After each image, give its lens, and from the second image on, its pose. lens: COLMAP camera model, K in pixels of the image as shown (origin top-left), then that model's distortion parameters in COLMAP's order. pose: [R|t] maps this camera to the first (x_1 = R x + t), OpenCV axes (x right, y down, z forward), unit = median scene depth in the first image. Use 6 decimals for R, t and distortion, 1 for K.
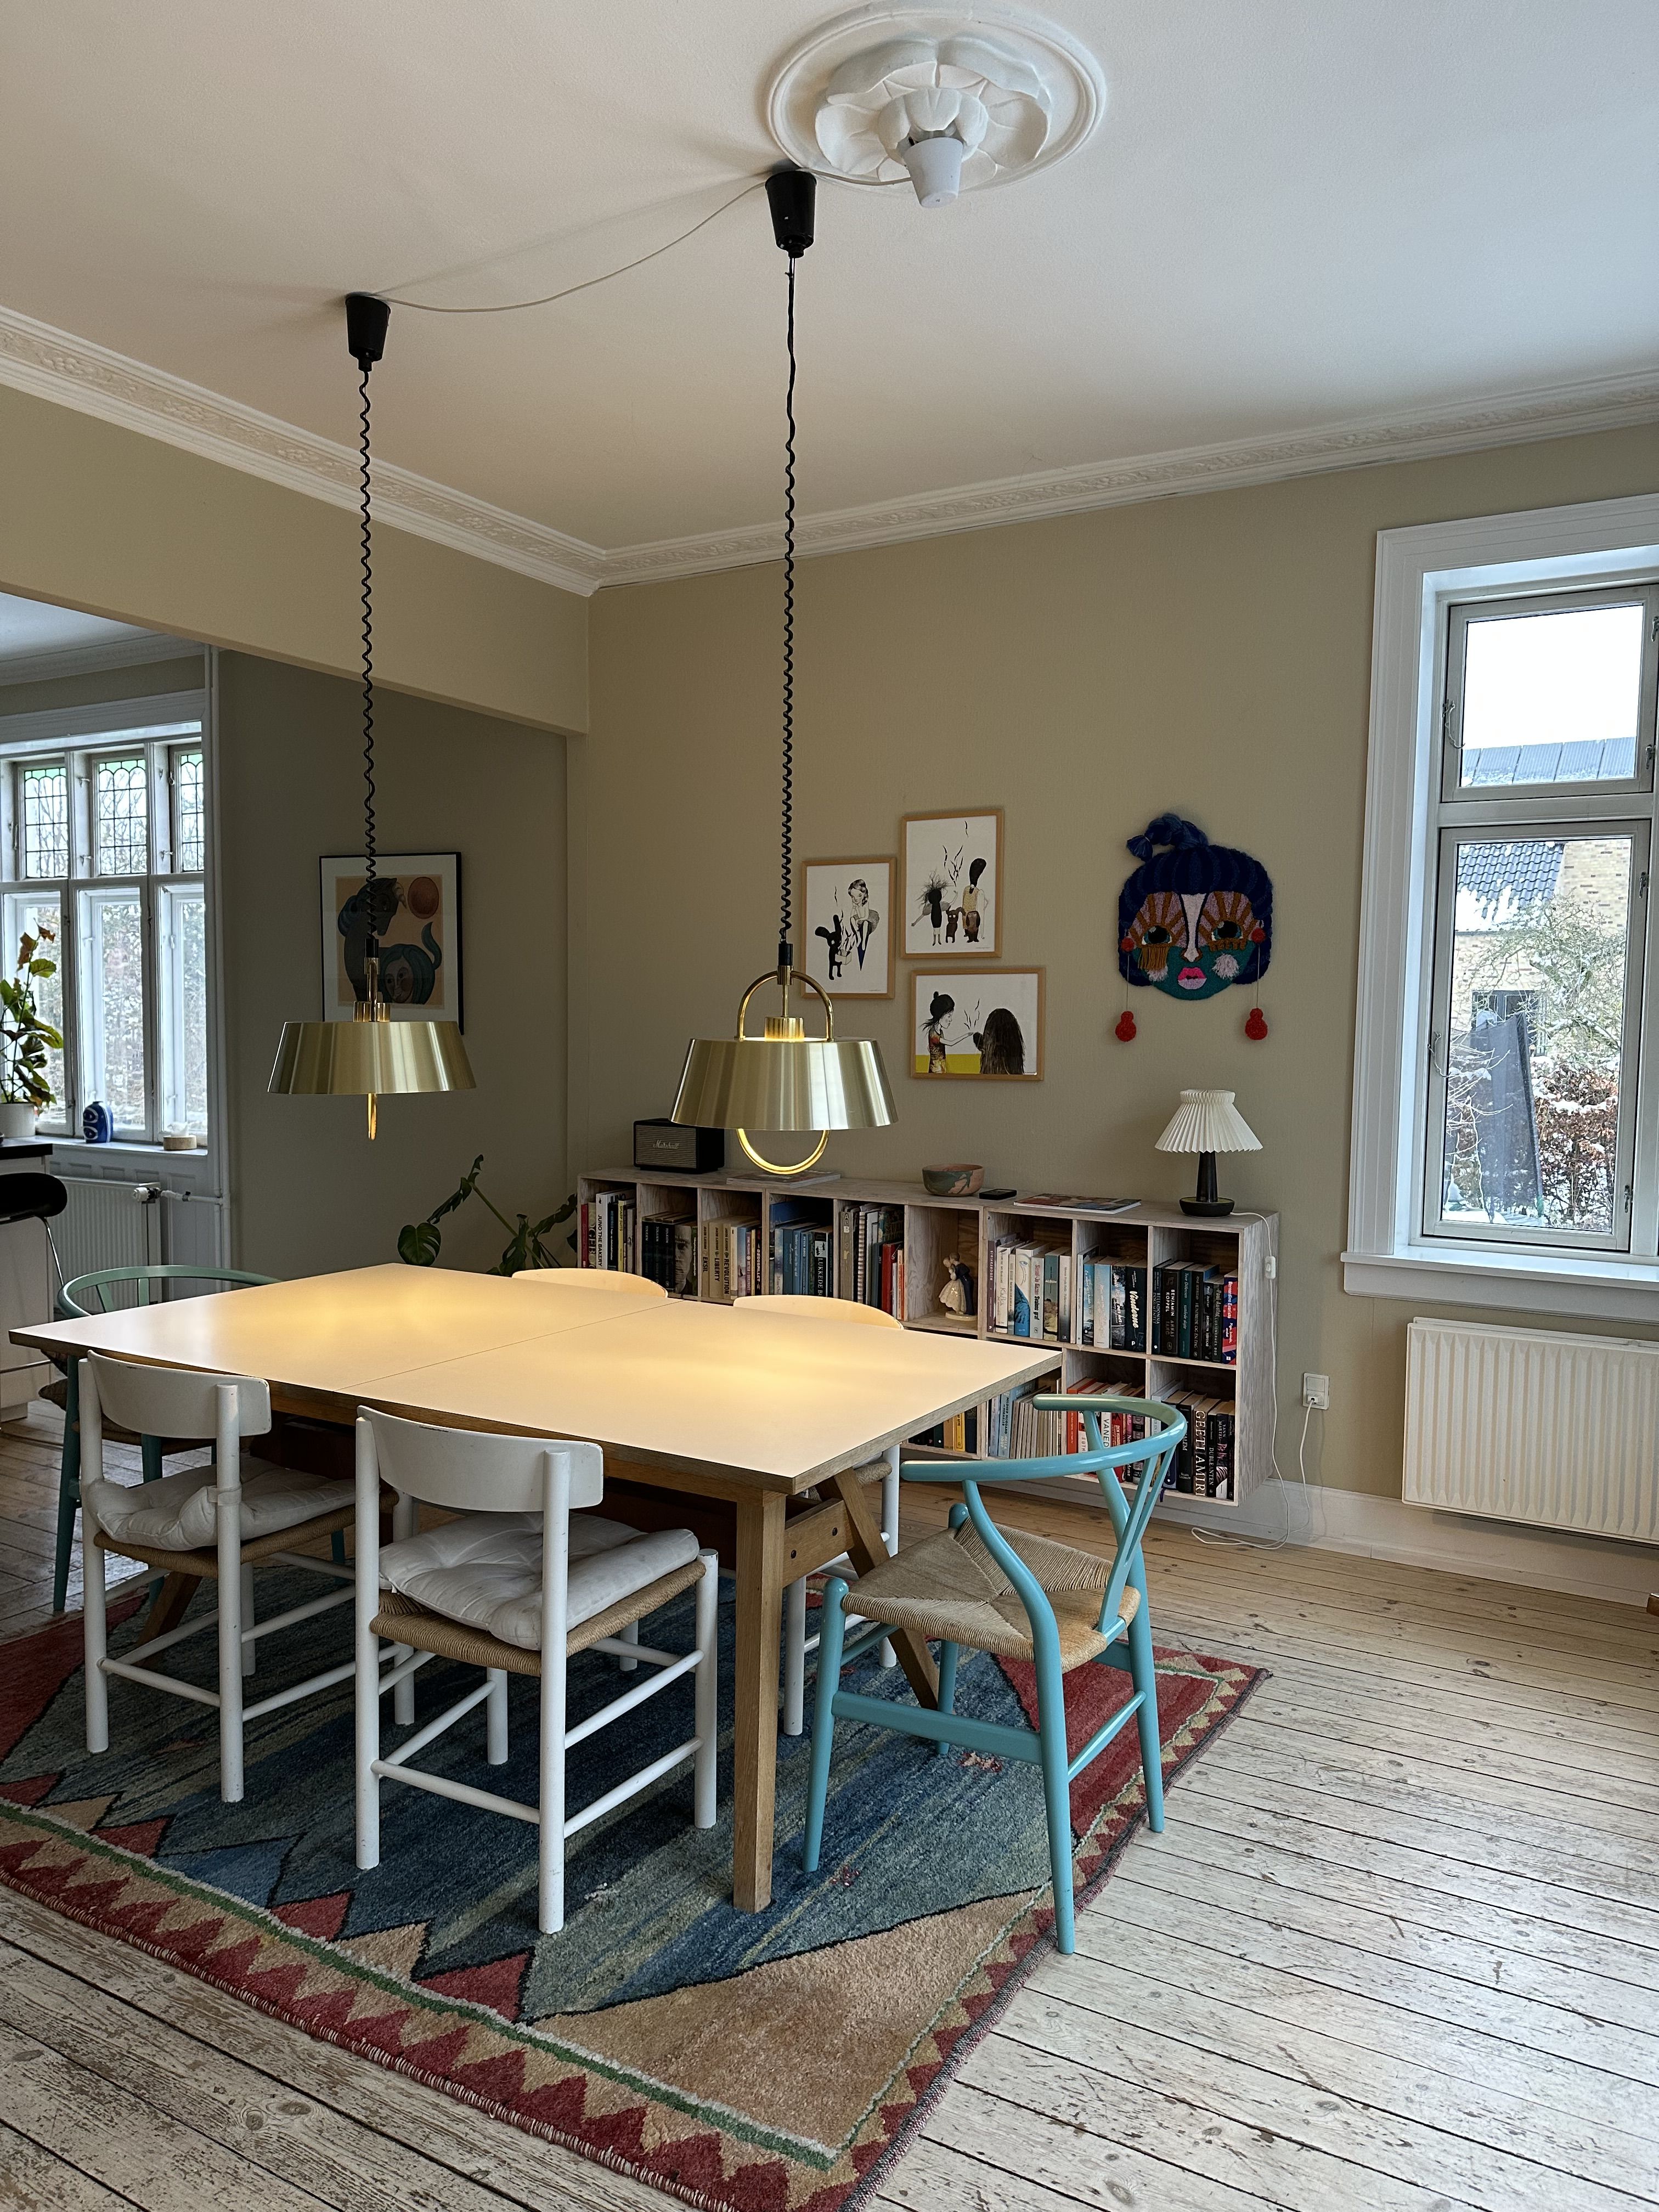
lens RADIAL K [[1552.4, 0, 826.0], [0, 1552.4, 1107.9], [0, 0, 1]] dist [-0.006090, -0.000885]
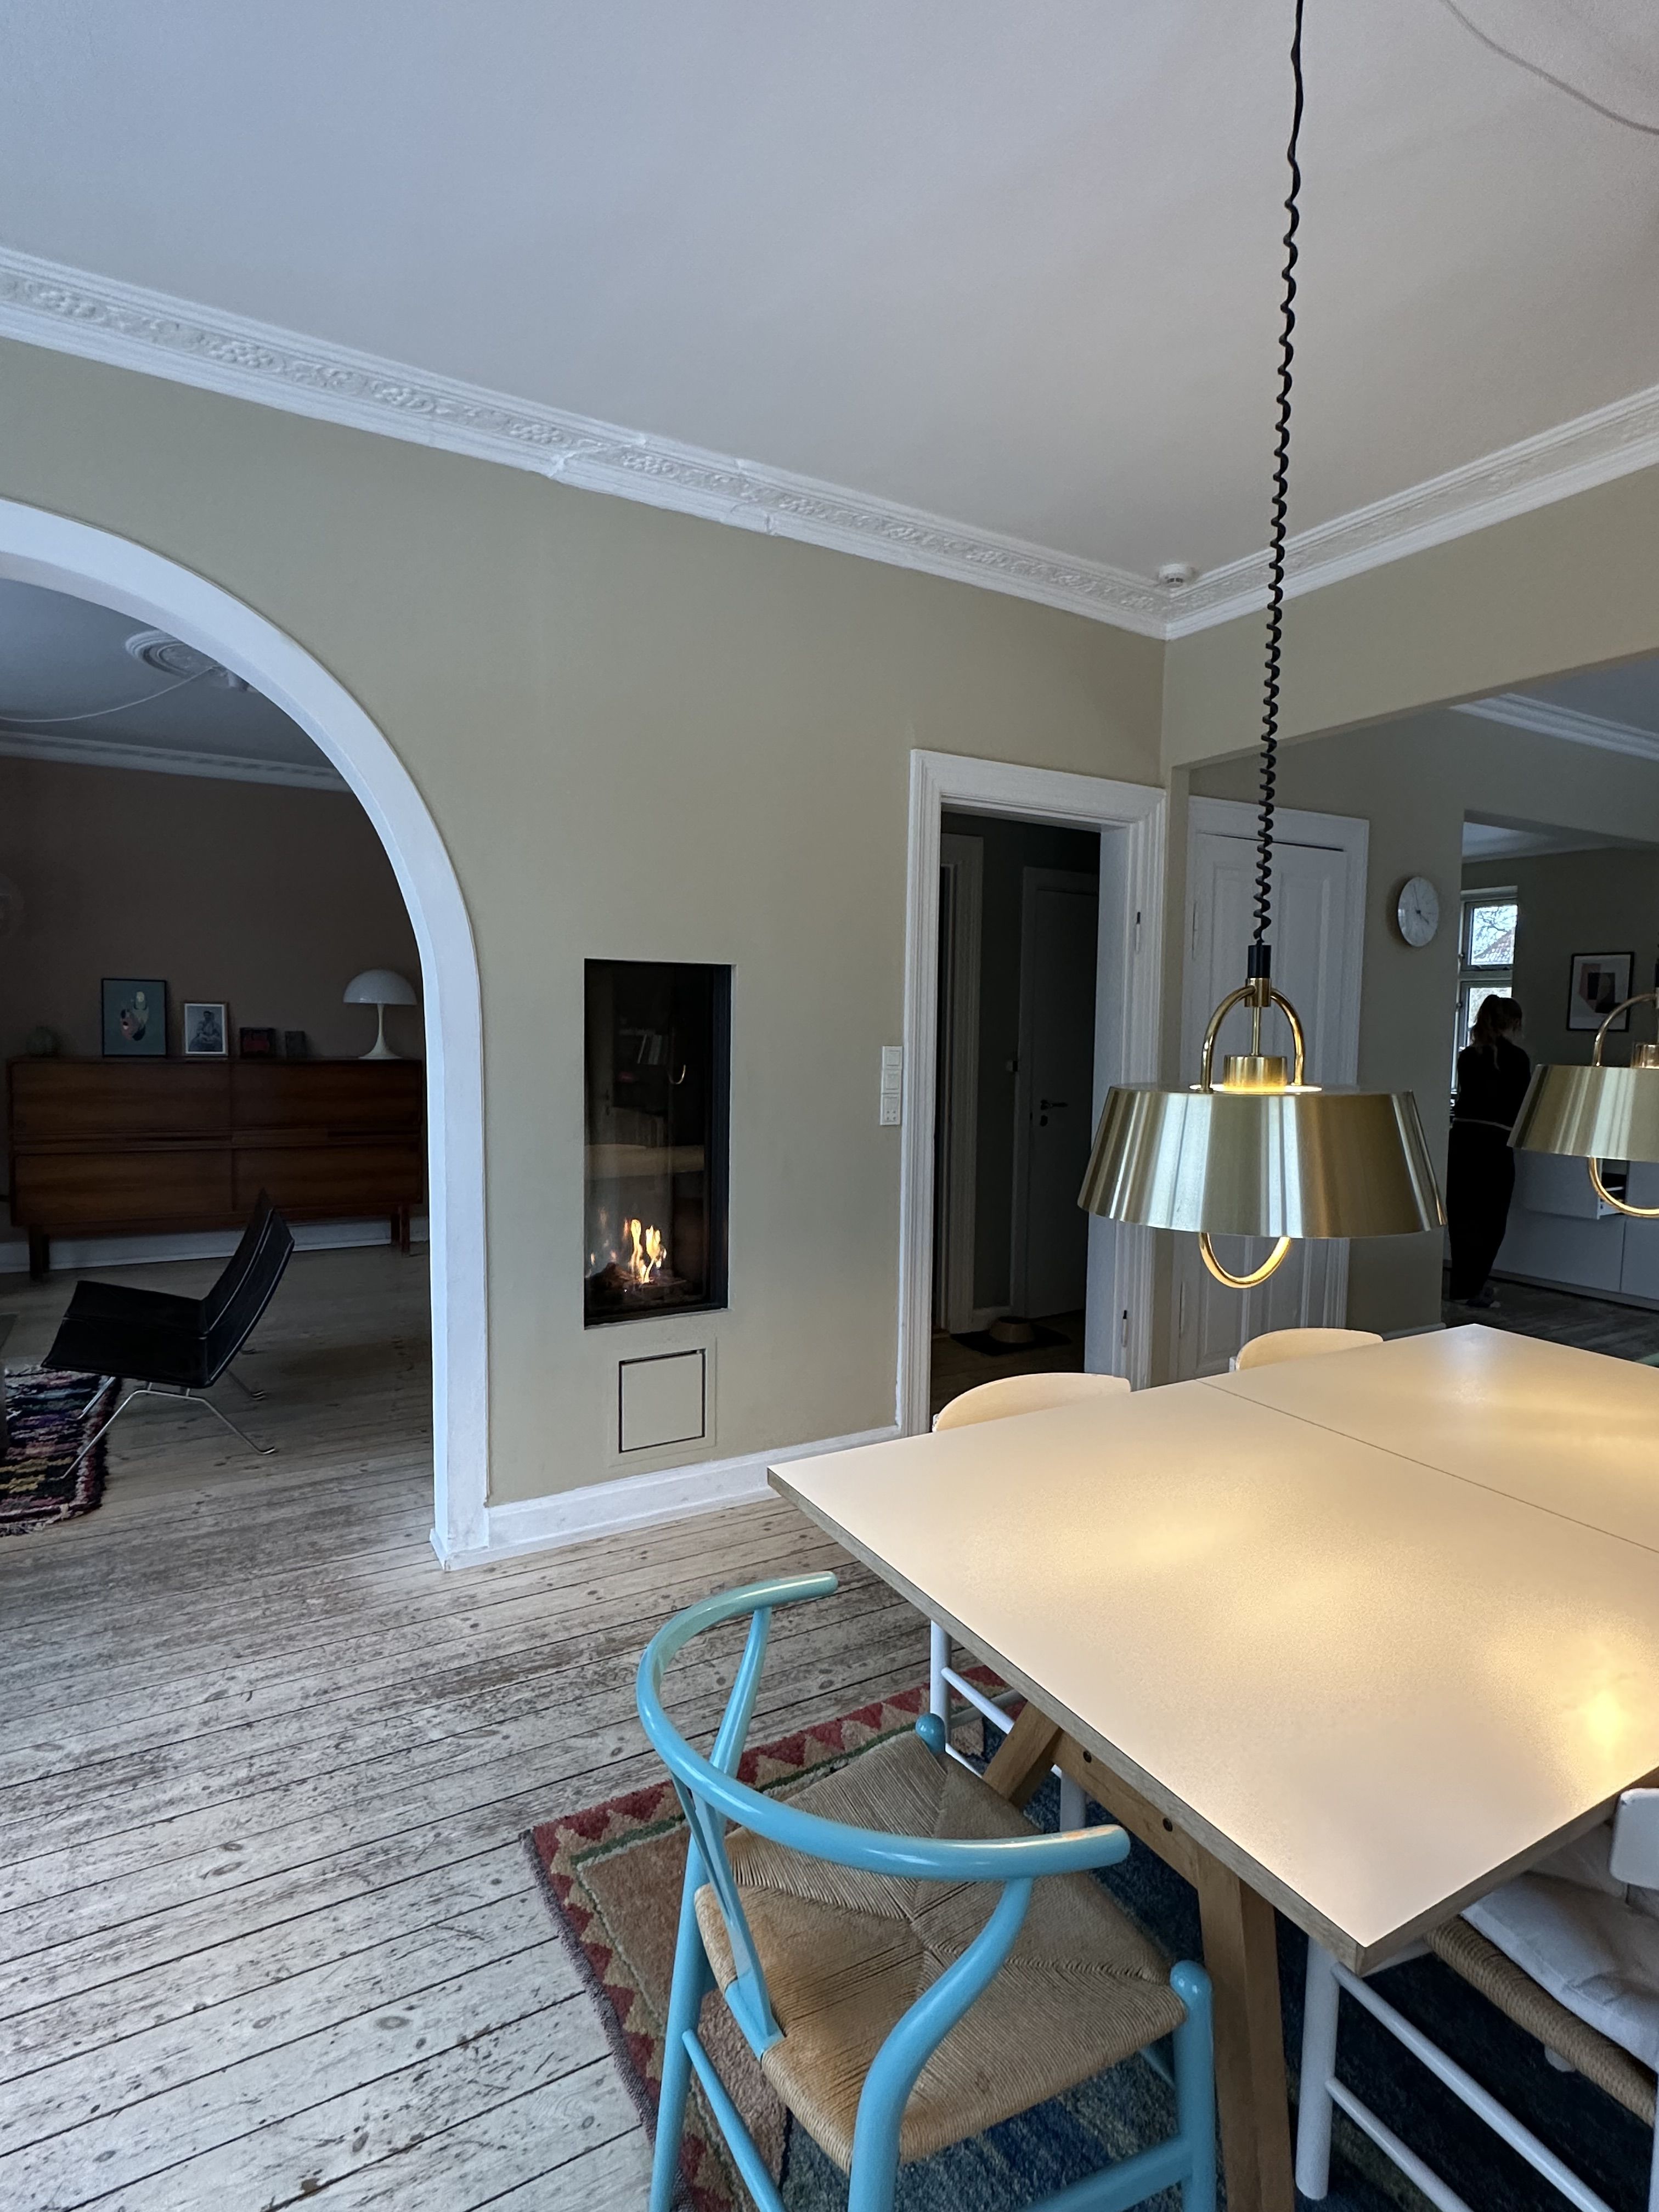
lens RADIAL K [[1172.2, 0, 839.9], [0, 1172.2, 1102.0], [0, 0, 1]] dist [0.005177, -0.000132]
pose [[-0.504928, 0.042494, -0.862115, 0.715780], [-0.075138, 0.992832, 0.092944, -0.103763], [0.859885, 0.111708, -0.498116, 1.556551]]
